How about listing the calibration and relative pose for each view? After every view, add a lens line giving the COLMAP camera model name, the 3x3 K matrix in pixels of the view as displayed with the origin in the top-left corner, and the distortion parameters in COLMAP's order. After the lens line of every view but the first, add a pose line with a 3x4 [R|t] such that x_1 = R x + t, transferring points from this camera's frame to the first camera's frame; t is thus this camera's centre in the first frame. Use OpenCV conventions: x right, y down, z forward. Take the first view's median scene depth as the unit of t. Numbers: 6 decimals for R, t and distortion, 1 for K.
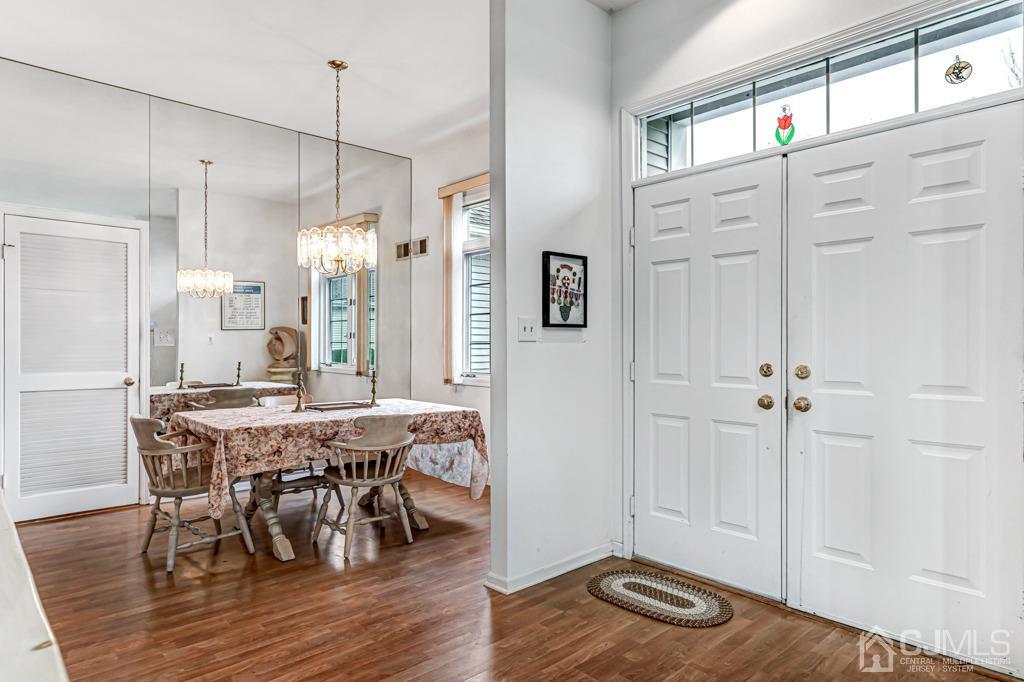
lens RADIAL K [[598.8, 0, 512.4], [0, 598.8, 329.9], [0, 0, 1]] dist [0.006298, 0.001038]
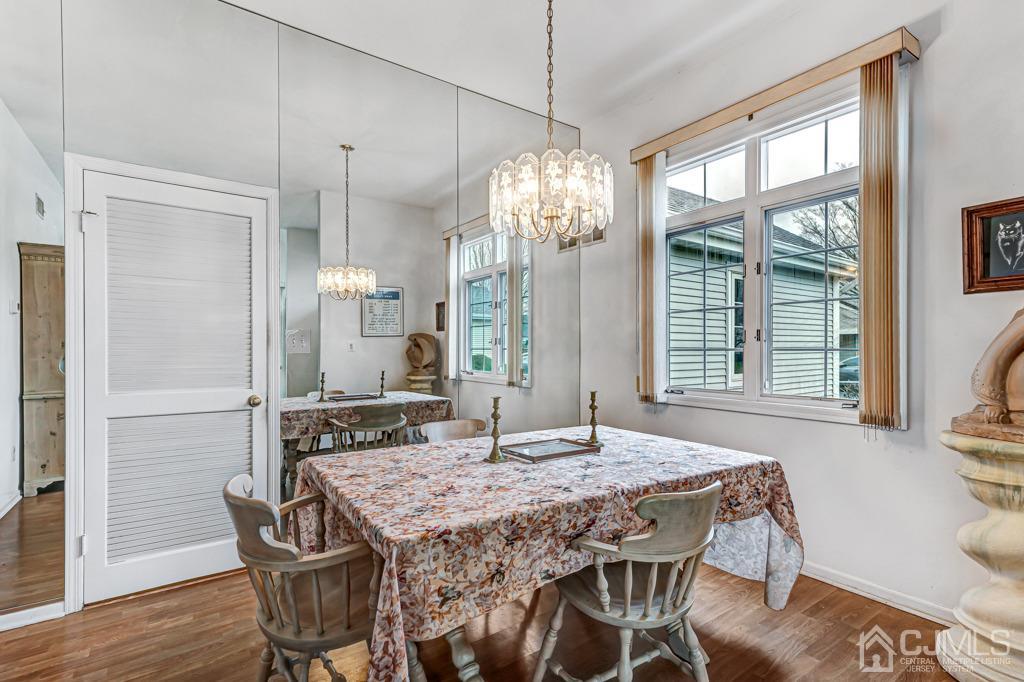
lens RADIAL K [[470.3, 0, 511.1], [0, 470.3, 336.7], [0, 0, 1]] dist [0.003715, 0.006164]
pose [[0.991435, -0.006181, -0.130453, -0.238040], [0.005430, 0.999967, -0.006111, 0.010393], [0.130486, 0.005351, 0.991436, 0.449945]]
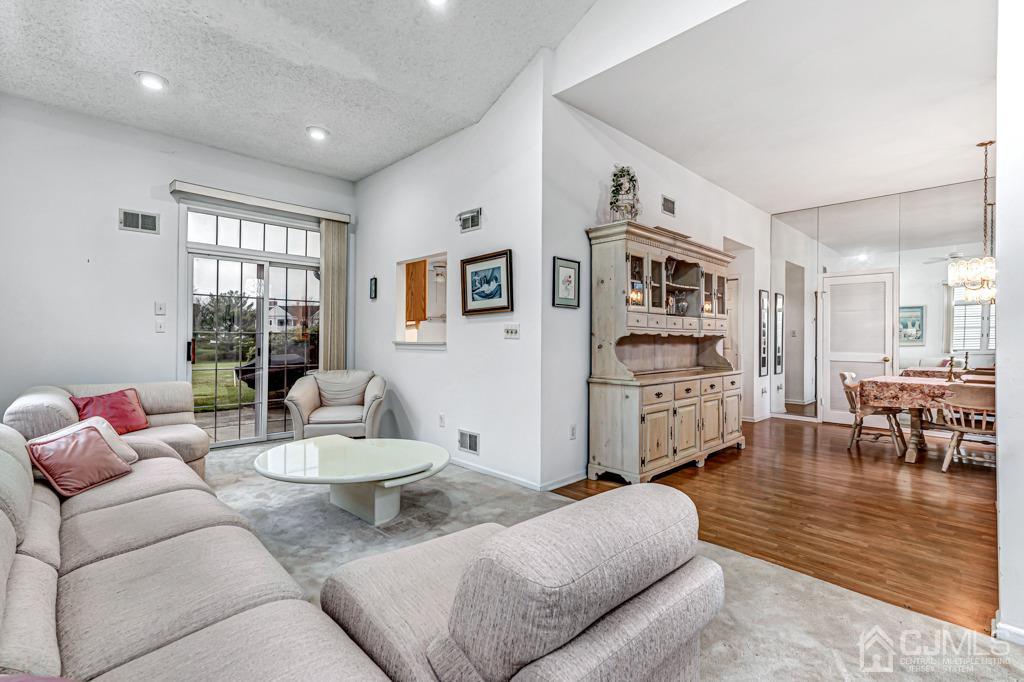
lens RADIAL K [[470.3, 0, 511.1], [0, 470.3, 336.7], [0, 0, 1]] dist [0.003715, 0.006164]
pose [[0.021783, -0.002656, -0.999759, 0.720946], [0.012007, 0.999925, -0.002394, 0.008158], [0.999691, -0.011952, 0.021813, -0.130251]]
